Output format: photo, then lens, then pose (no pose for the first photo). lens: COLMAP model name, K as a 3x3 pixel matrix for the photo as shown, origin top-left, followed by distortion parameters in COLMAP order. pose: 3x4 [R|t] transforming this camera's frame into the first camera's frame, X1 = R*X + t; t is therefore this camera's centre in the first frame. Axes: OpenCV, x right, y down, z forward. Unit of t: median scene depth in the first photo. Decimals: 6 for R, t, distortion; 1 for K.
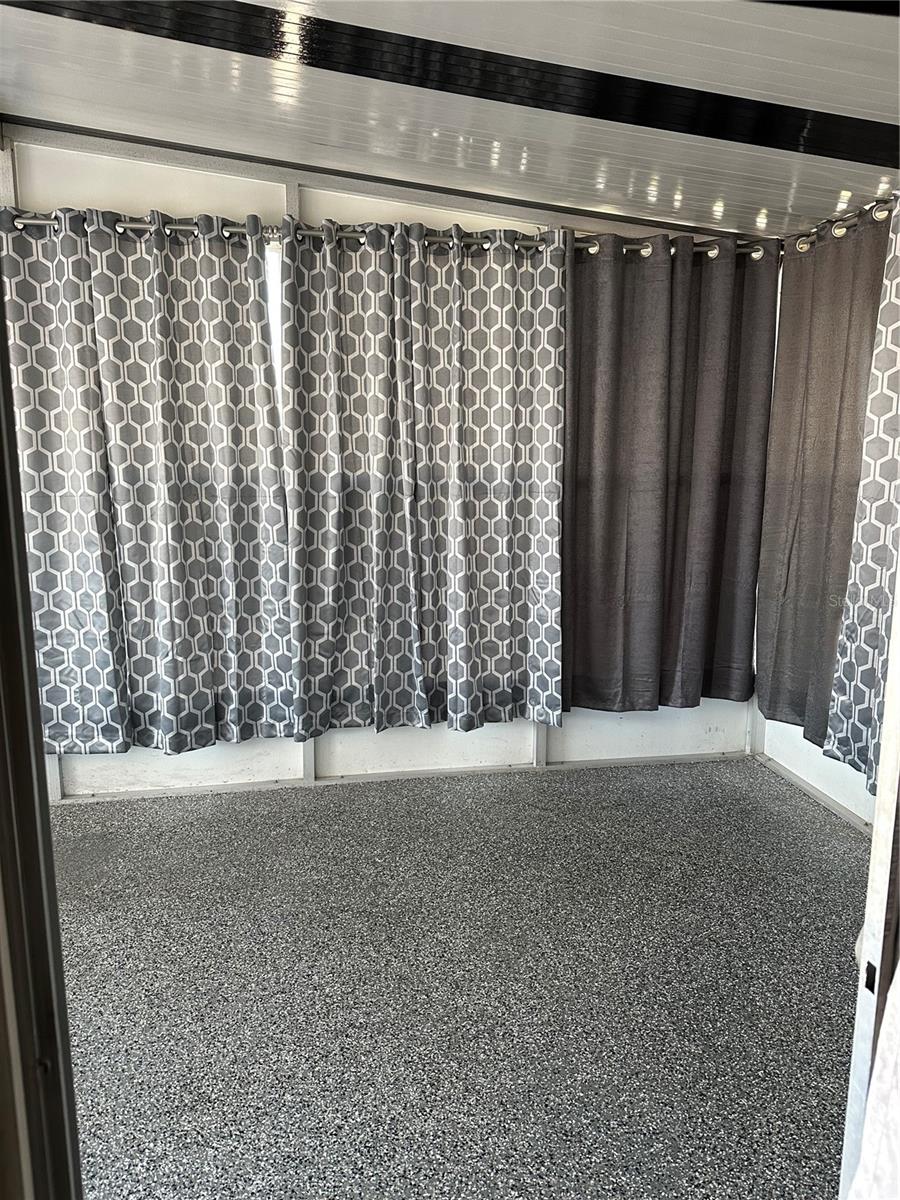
lens RADIAL K [[838.9, 0, 445.6], [0, 838.9, 604.3], [0, 0, 1]] dist [0.005601, -0.014519]
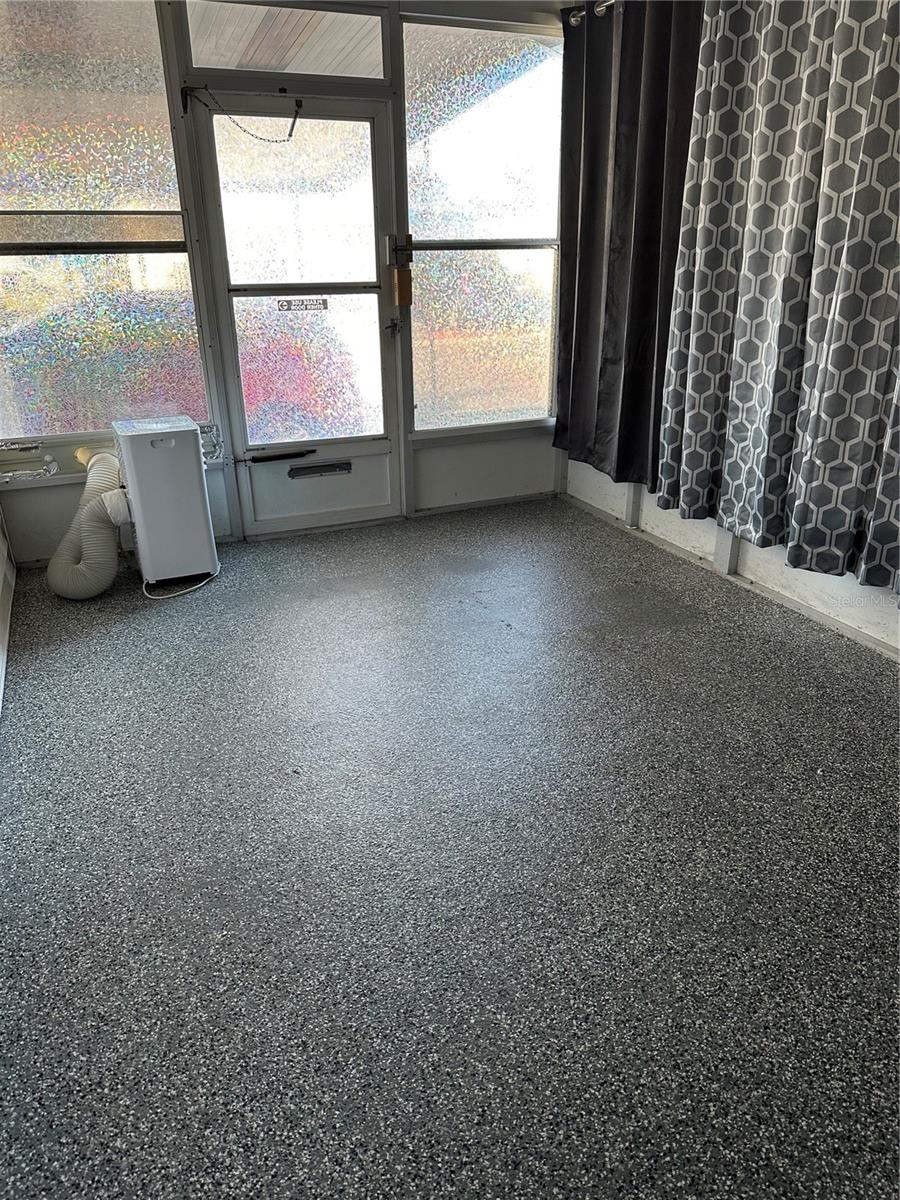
lens RADIAL K [[838.9, 0, 447.0], [0, 838.9, 599.1], [0, 0, 1]] dist [0.005601, -0.014519]
pose [[0.234878, 0.373179, -0.897535, 0.413028], [-0.157063, 0.925803, 0.343830, -0.040222], [0.959252, 0.060211, 0.276064, 0.408460]]
